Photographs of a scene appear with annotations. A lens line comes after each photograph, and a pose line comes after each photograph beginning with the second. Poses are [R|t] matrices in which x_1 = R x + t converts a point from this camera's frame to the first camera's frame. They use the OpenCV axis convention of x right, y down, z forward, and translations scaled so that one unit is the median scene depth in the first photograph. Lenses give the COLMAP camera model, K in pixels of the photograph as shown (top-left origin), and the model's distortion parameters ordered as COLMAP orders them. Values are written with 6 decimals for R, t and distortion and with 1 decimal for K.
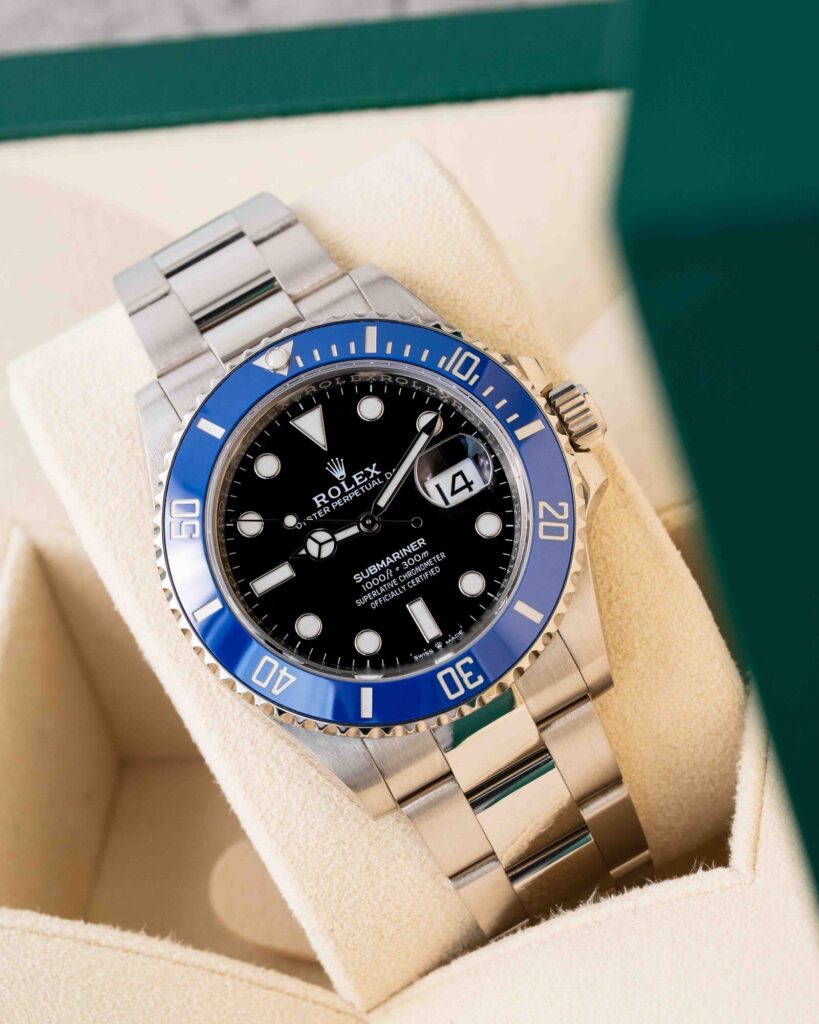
lens RADIAL K [[6828.2, 0, 409.5], [0, 6828.2, 512.0], [0, 0, 1]] dist [-0.118122, 20.941315]
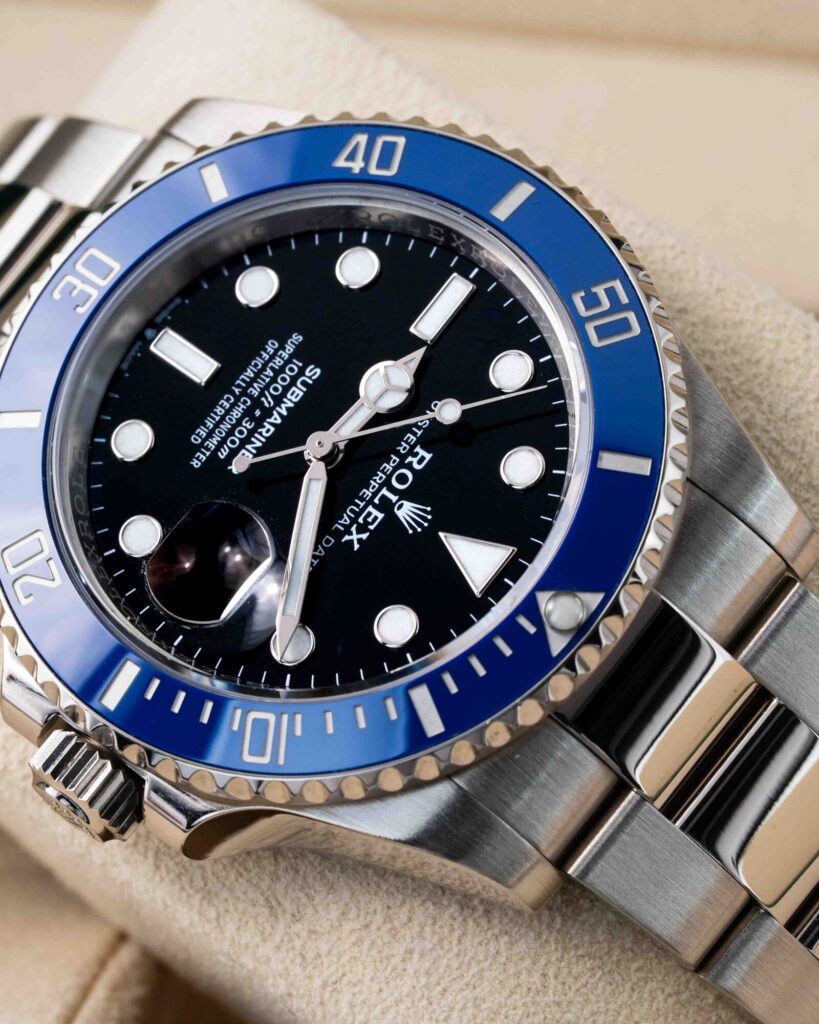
lens RADIAL K [[6828.2, 0, 409.5], [0, 6828.2, 512.0], [0, 0, 1]] dist [-0.118122, 20.941315]
pose [[-0.908921, 0.413158, 0.056251, -0.043334], [-0.307356, -0.755022, 0.579202, -0.343940], [0.281773, 0.509159, 0.813241, 0.528161]]
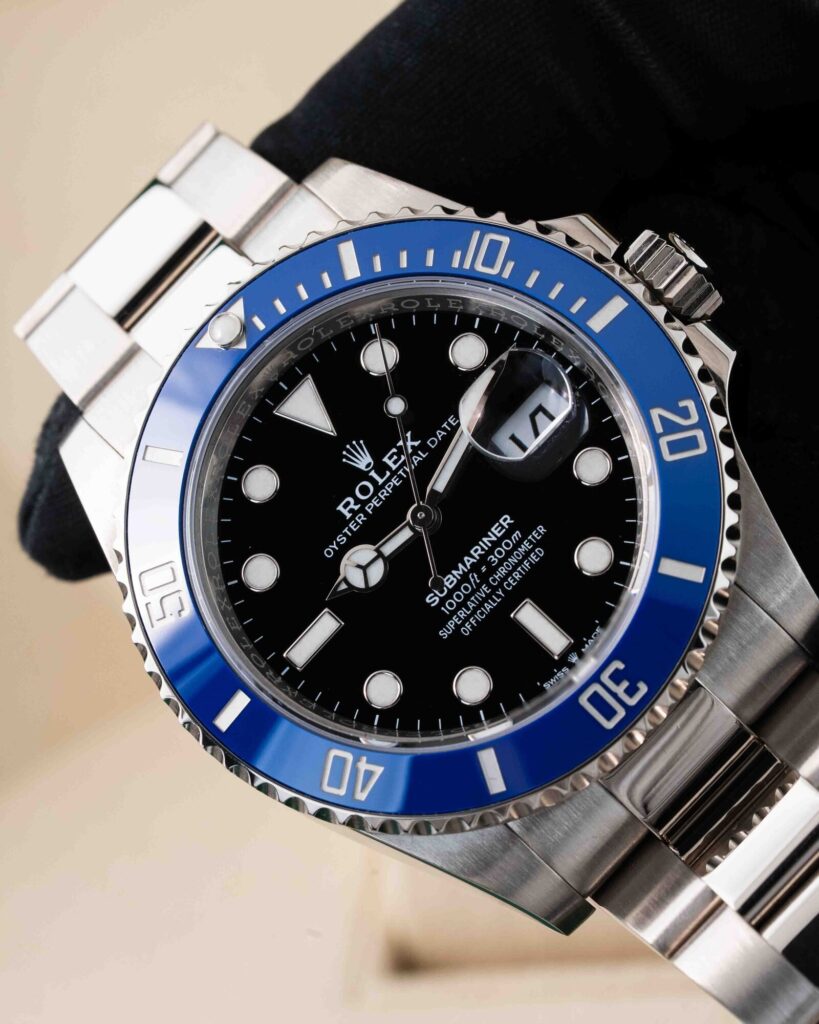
lens RADIAL K [[6828.2, 0, 409.5], [0, 6828.2, 512.0], [0, 0, 1]] dist [-0.118122, 20.941315]
pose [[0.945953, -0.304479, -0.111653, 0.068611], [0.300459, 0.952396, -0.051633, 0.035691], [0.122059, 0.015296, 0.992405, 0.326844]]
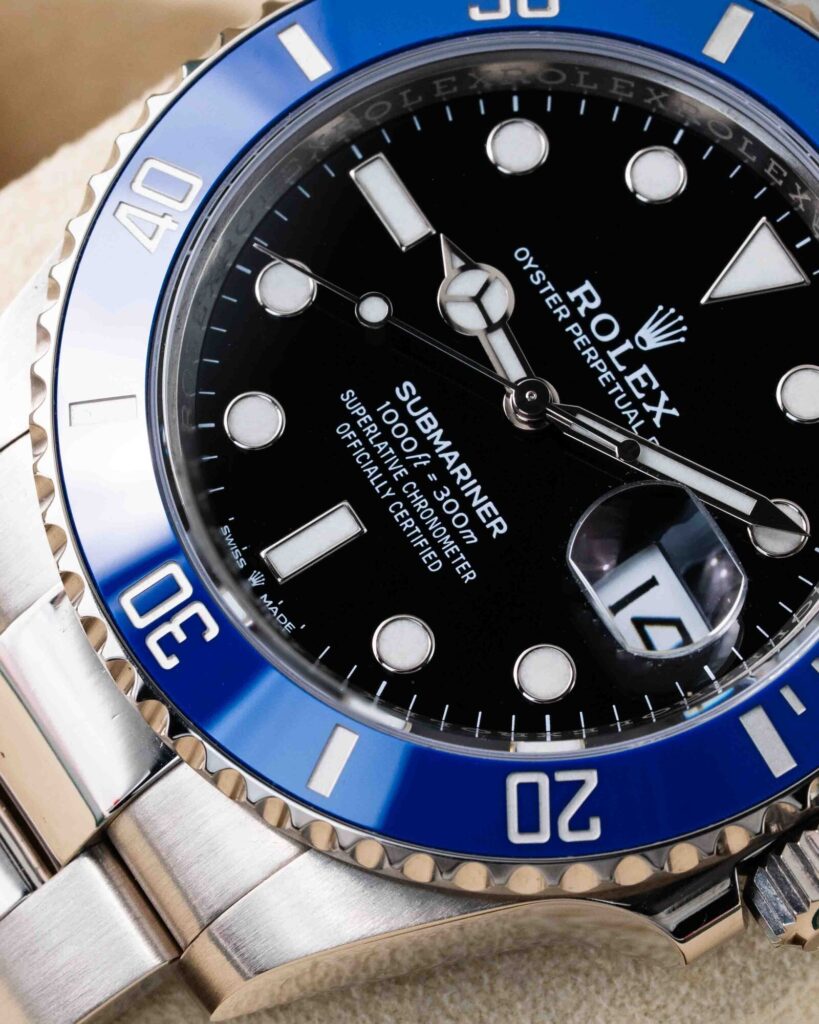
lens RADIAL K [[6828.2, 0, 409.5], [0, 6828.2, 512.0], [0, 0, 1]] dist [-0.118122, 20.941315]
pose [[0.049447, 0.958417, -0.281056, 0.121026], [-0.975967, 0.106162, 0.190312, -0.071828], [0.212236, 0.264891, 0.940632, 0.596055]]
